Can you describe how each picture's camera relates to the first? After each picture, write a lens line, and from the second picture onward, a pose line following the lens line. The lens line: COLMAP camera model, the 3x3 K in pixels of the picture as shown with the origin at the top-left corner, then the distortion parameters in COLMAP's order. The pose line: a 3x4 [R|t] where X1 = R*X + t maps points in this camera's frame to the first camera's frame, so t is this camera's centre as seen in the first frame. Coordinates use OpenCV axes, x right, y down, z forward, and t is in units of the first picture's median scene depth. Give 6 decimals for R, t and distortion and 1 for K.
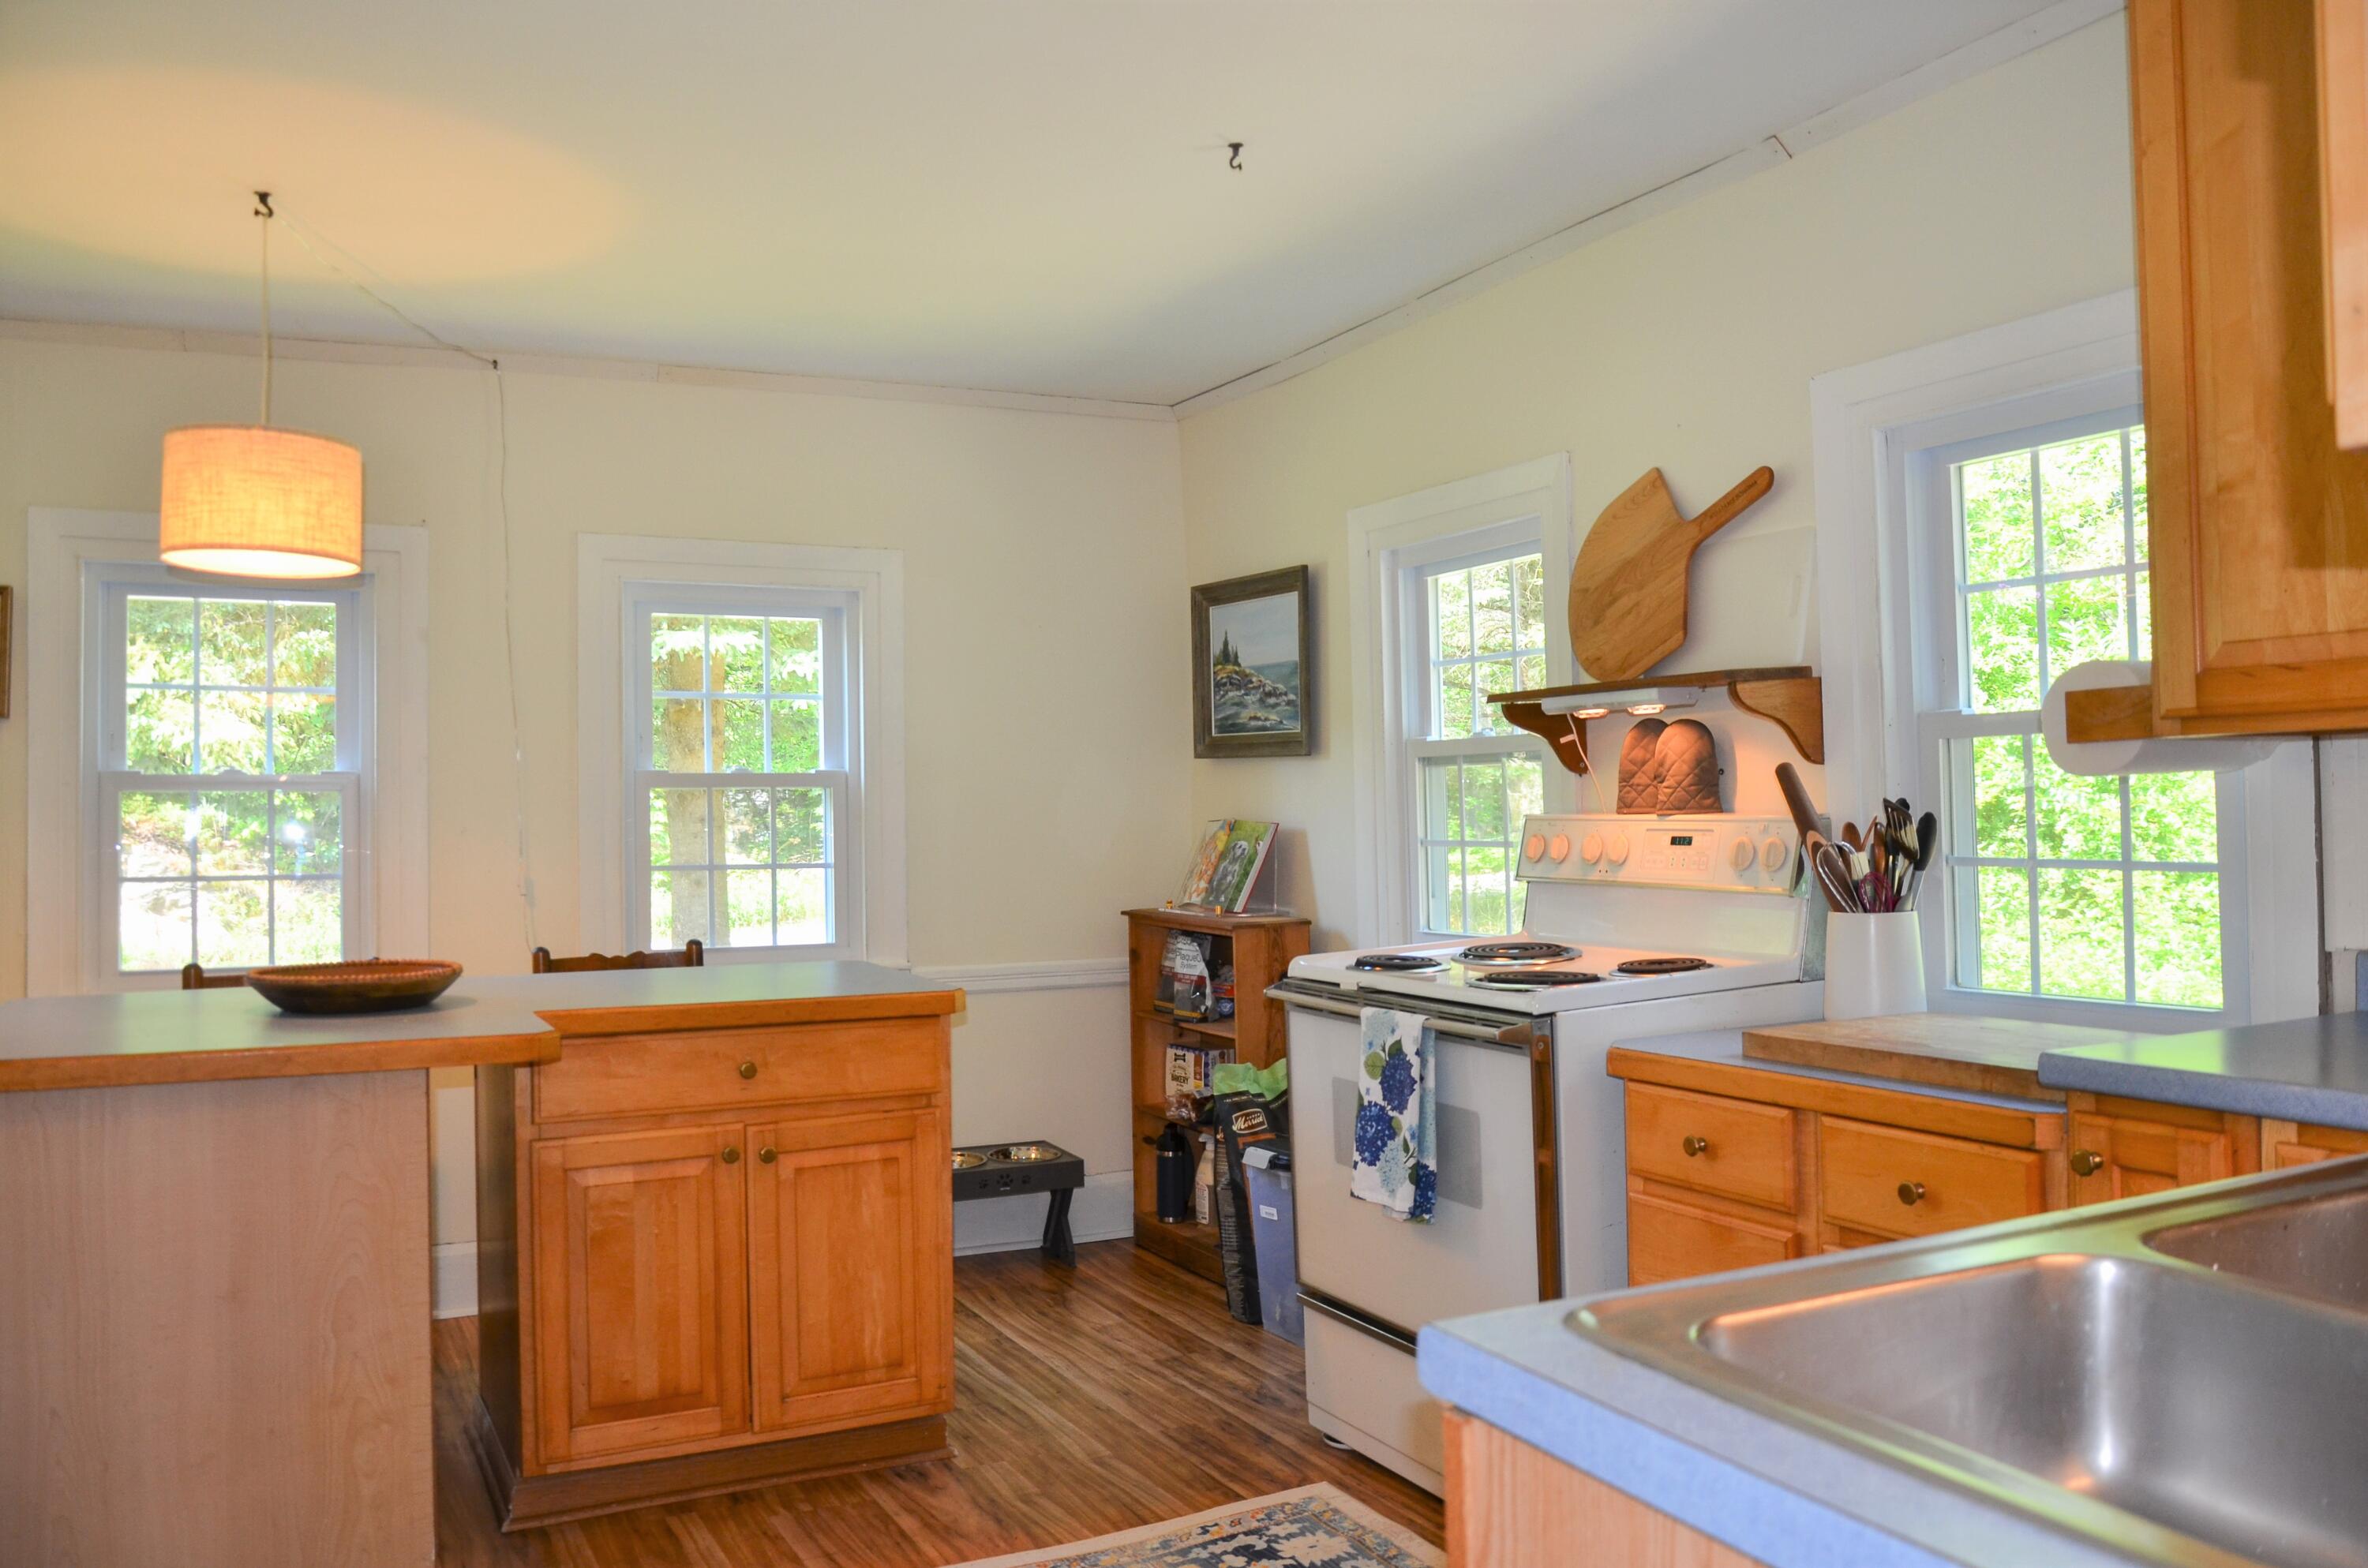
lens RADIAL K [[1804.8, 0, 1177.1], [0, 1804.8, 779.3], [0, 0, 1]] dist [-0.044262, 0.010501]
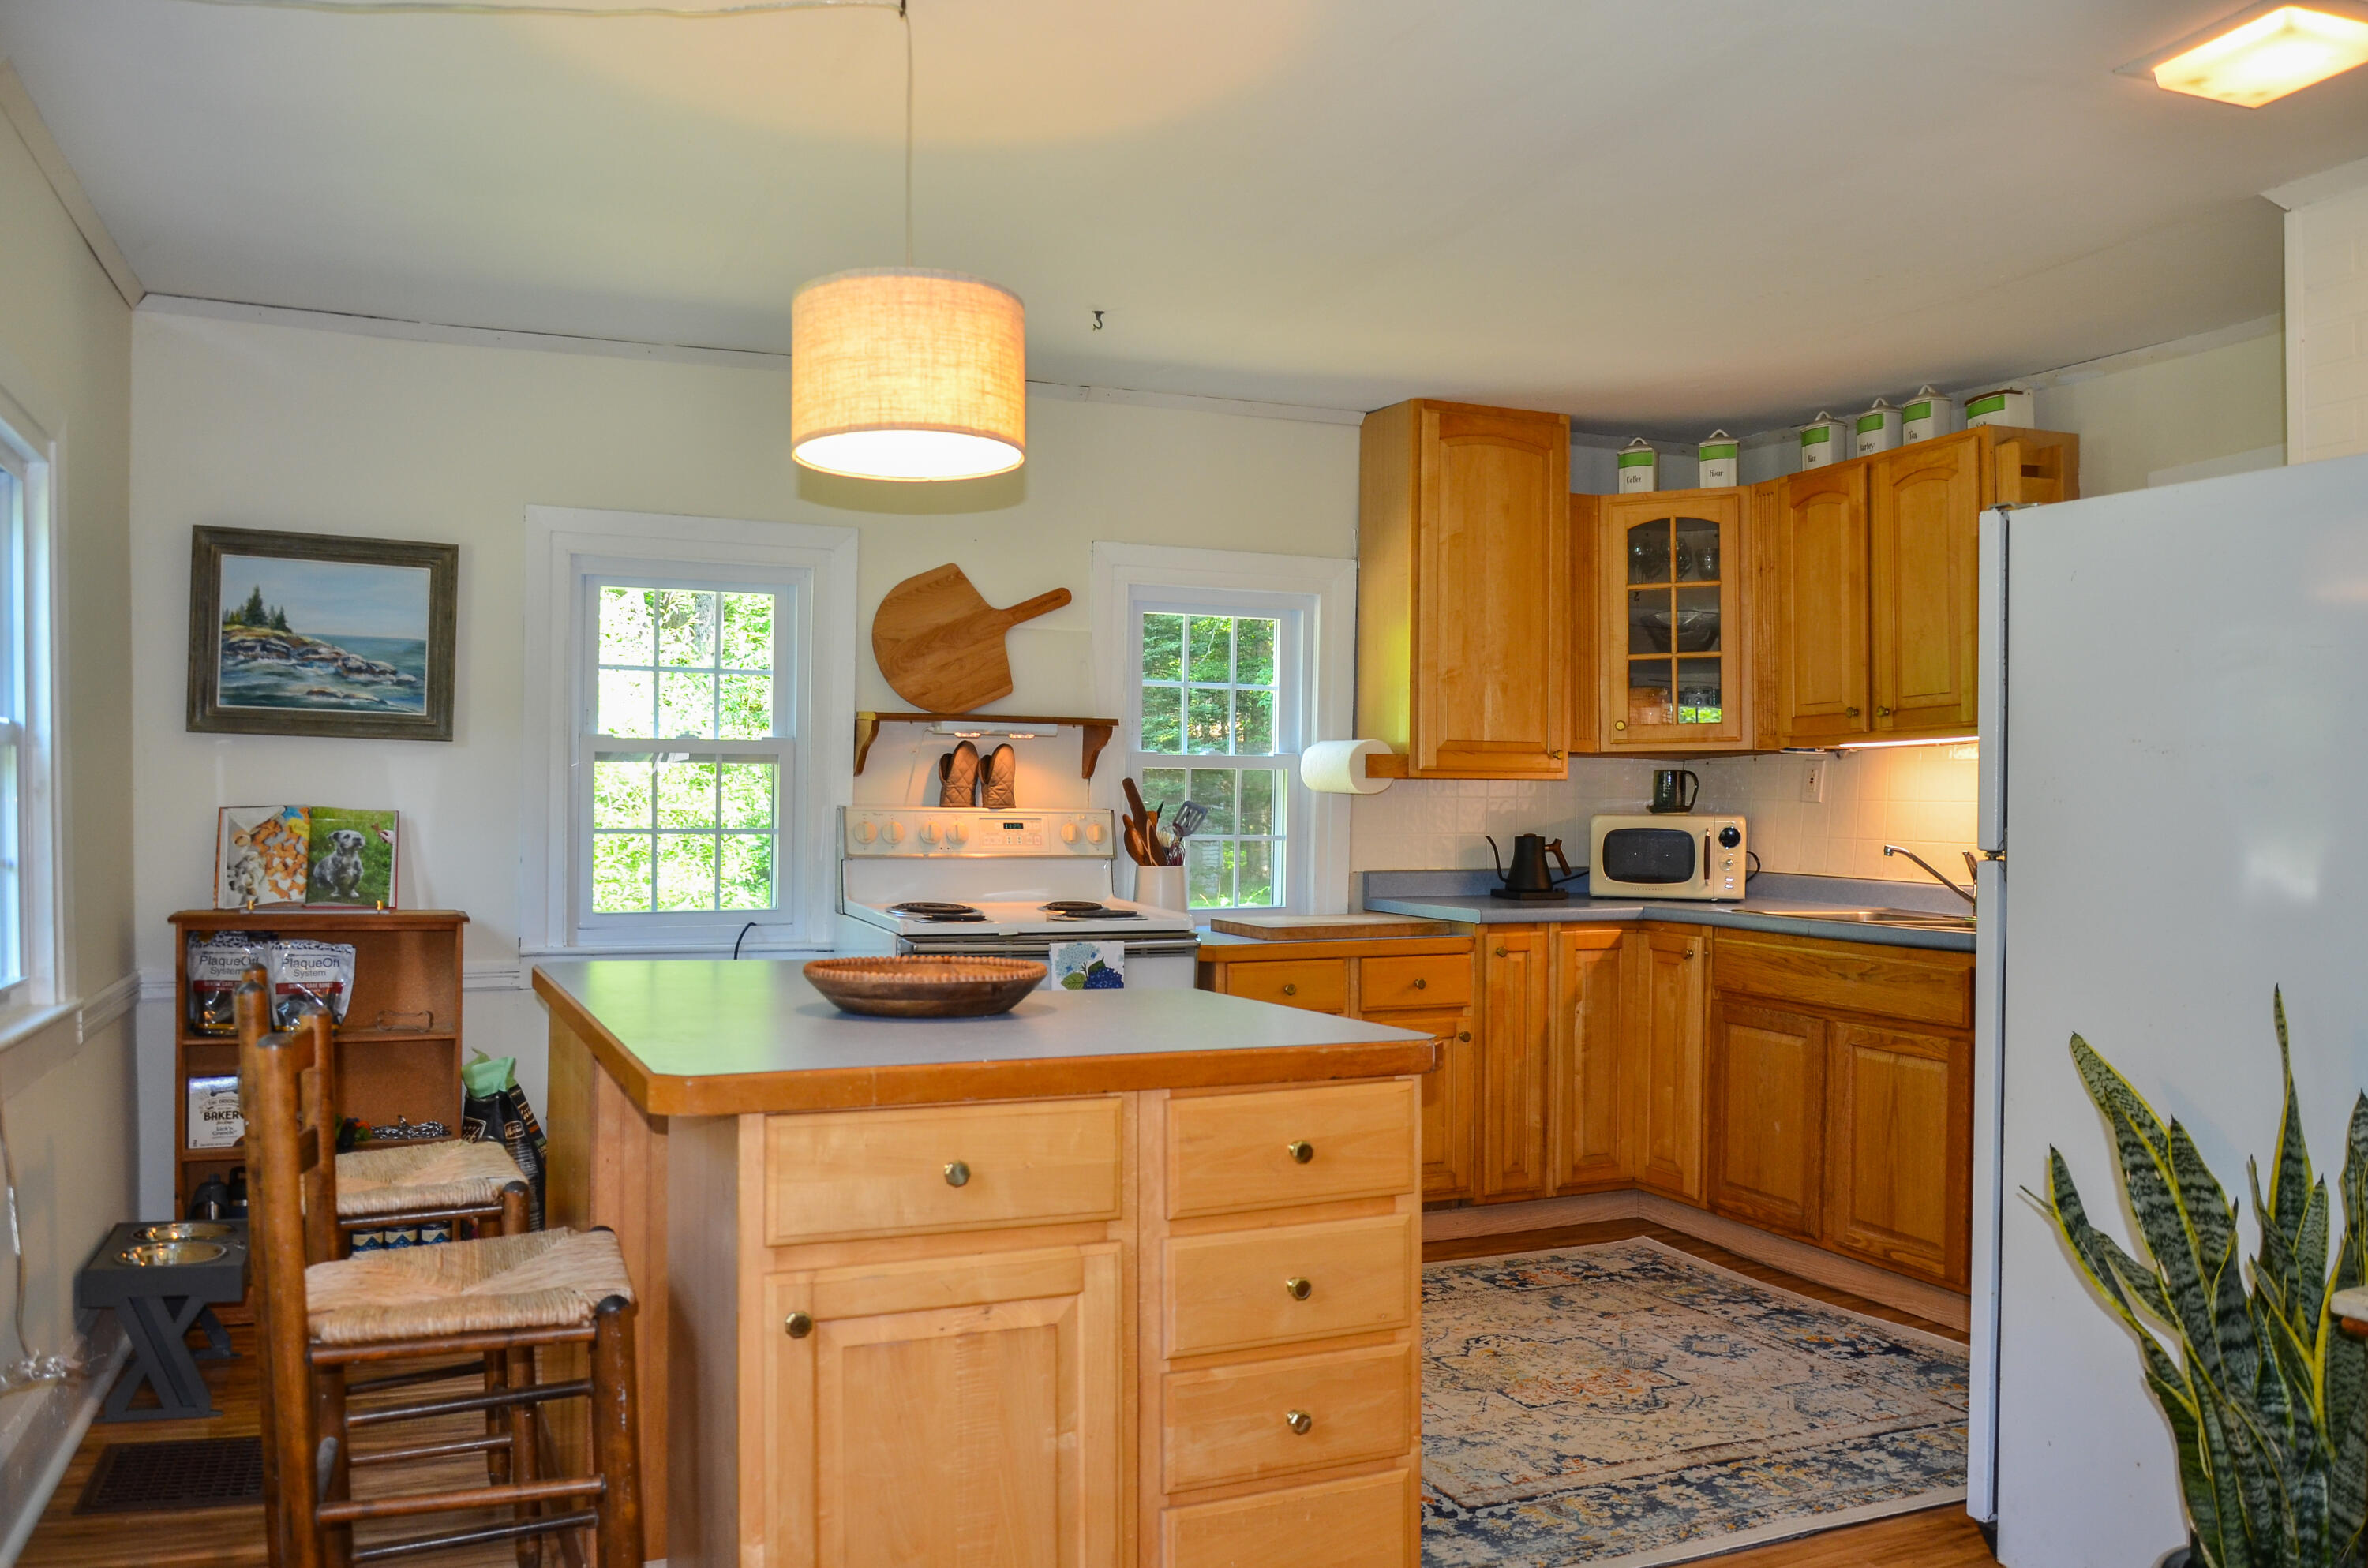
lens RADIAL K [[1804.8, 0, 1190.7], [0, 1804.8, 799.8], [0, 0, 1]] dist [-0.044262, 0.010501]
pose [[0.076866, 0.023325, 0.996769, -1.131726], [-0.024710, 0.999464, -0.021483, 0.038477], [-0.996735, -0.022979, 0.077401, 0.699791]]
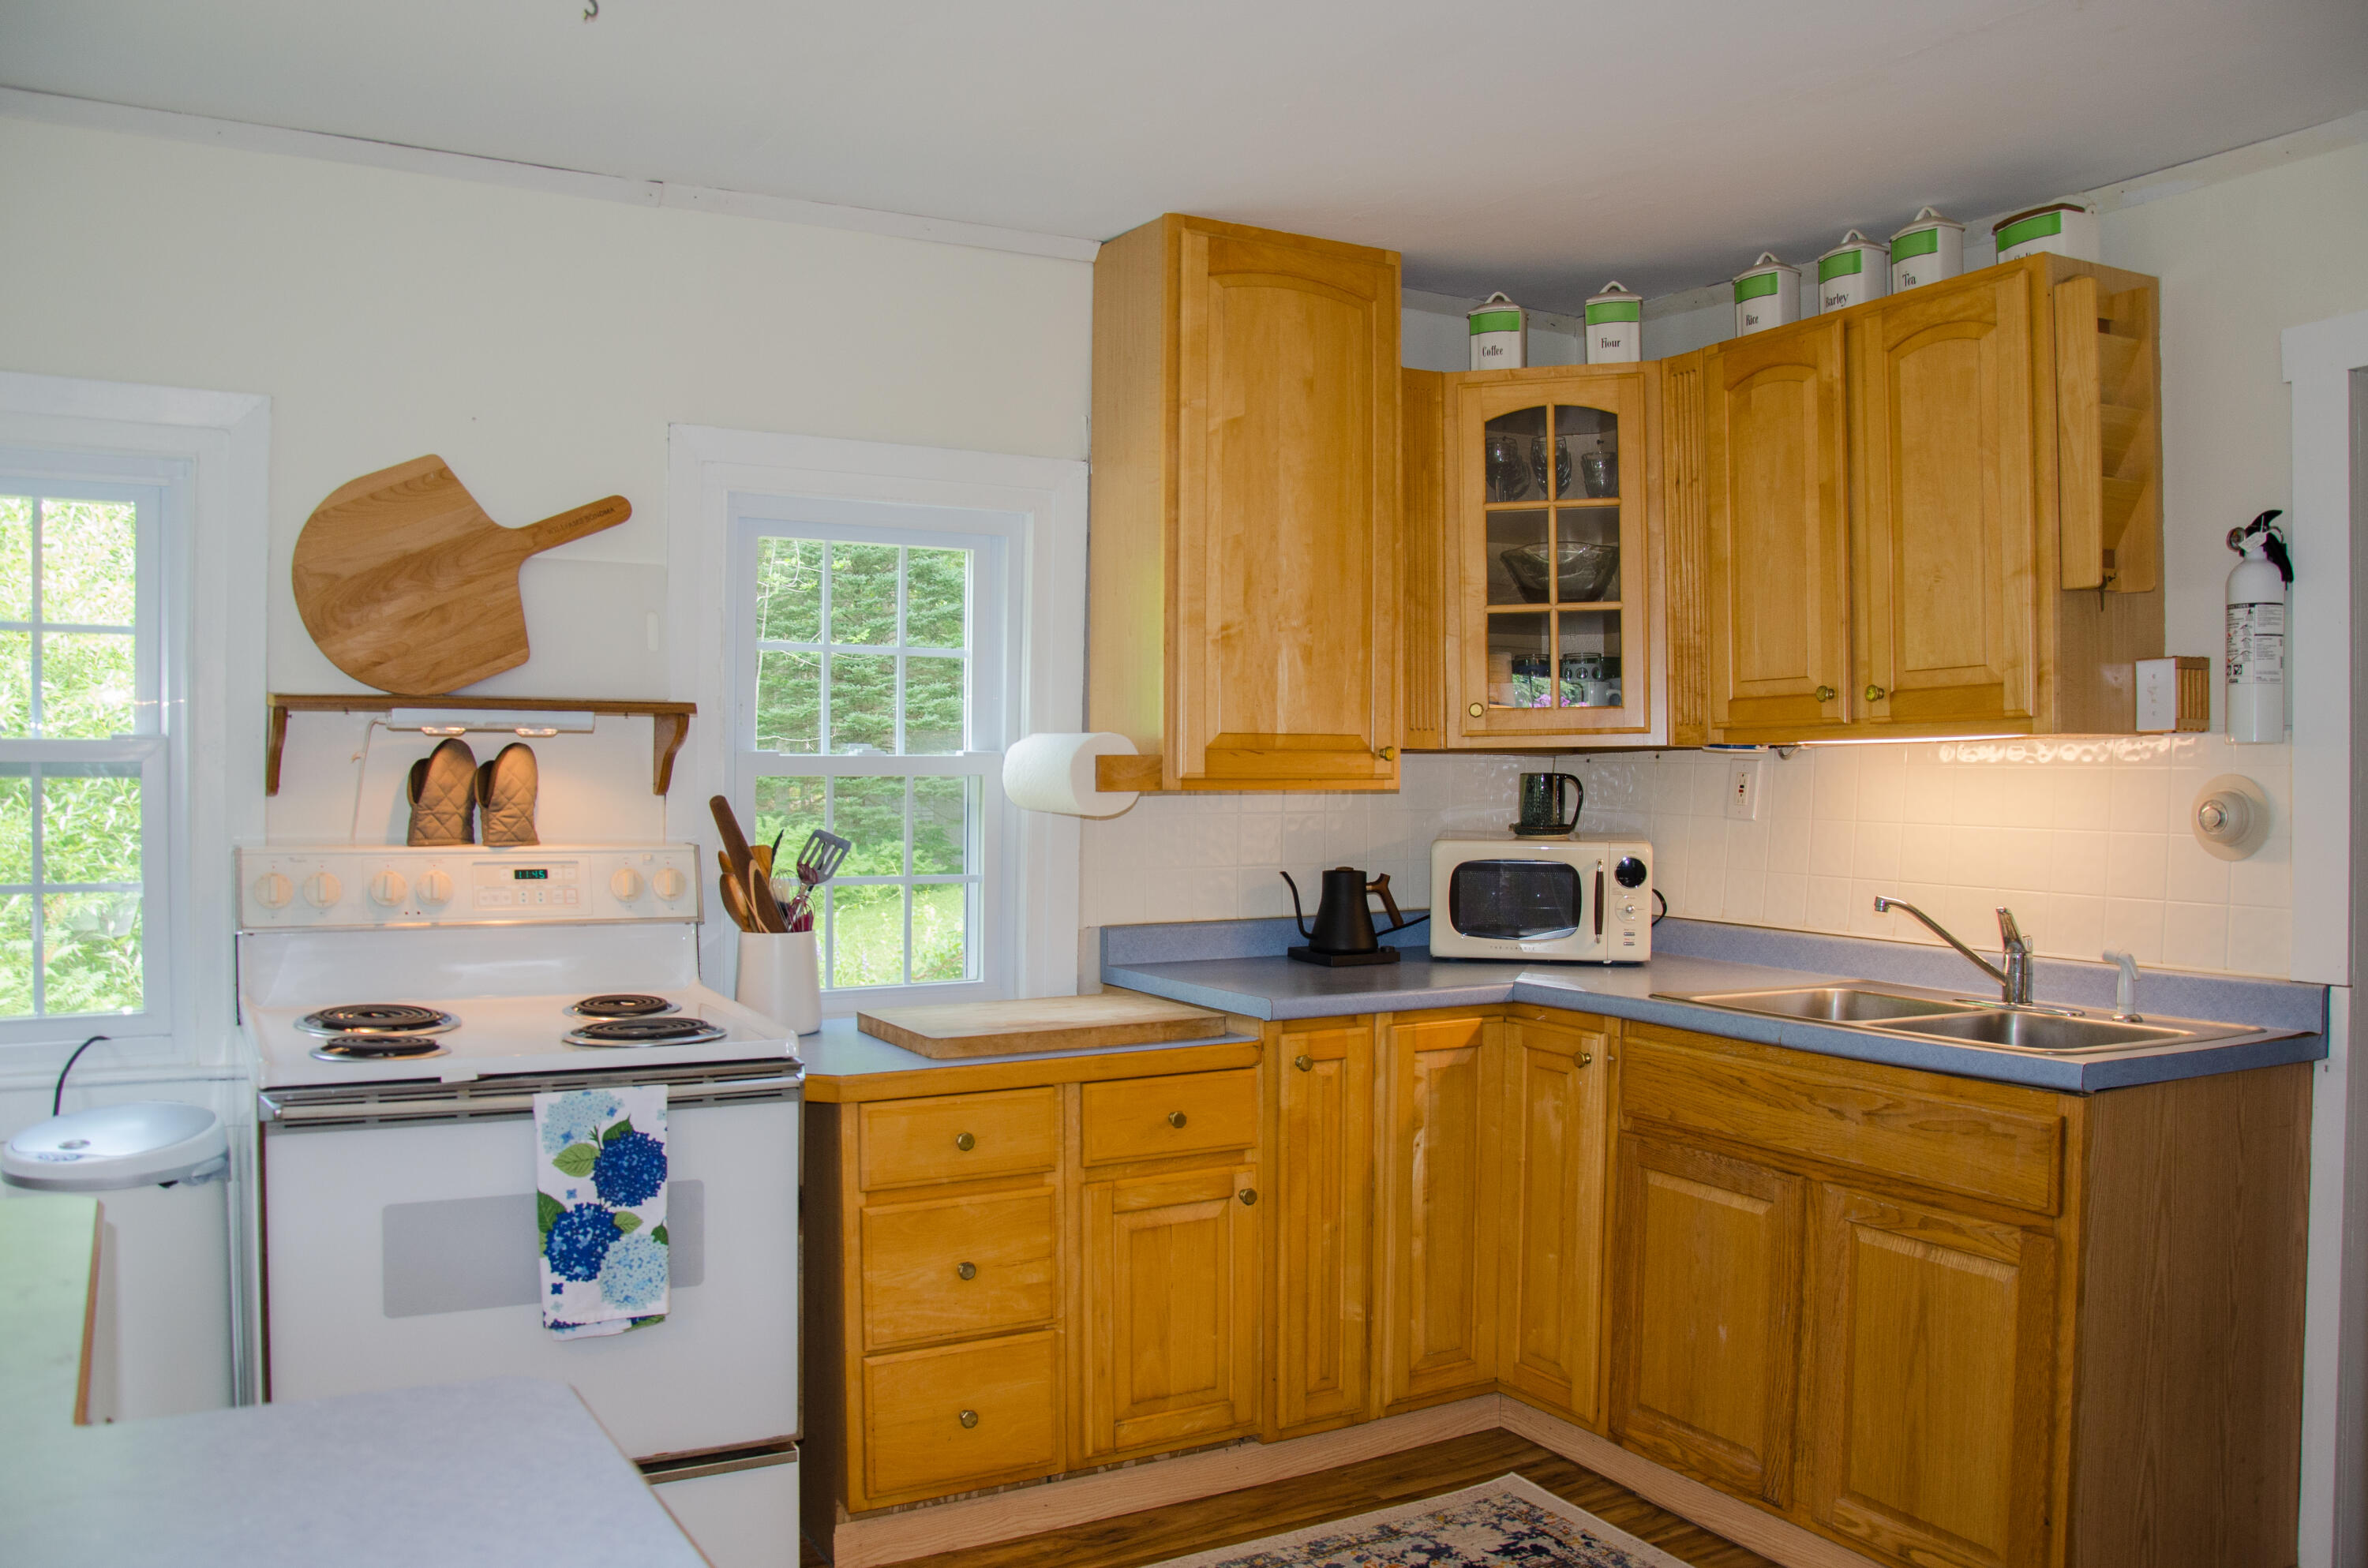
lens RADIAL K [[1804.8, 0, 1175.8], [0, 1804.8, 799.7], [0, 0, 1]] dist [-0.044262, 0.010501]
pose [[-0.020635, 0.001626, 0.999786, -0.624818], [-0.019493, 0.999808, -0.002029, -0.008681], [-0.999597, -0.019531, -0.020599, 0.650225]]
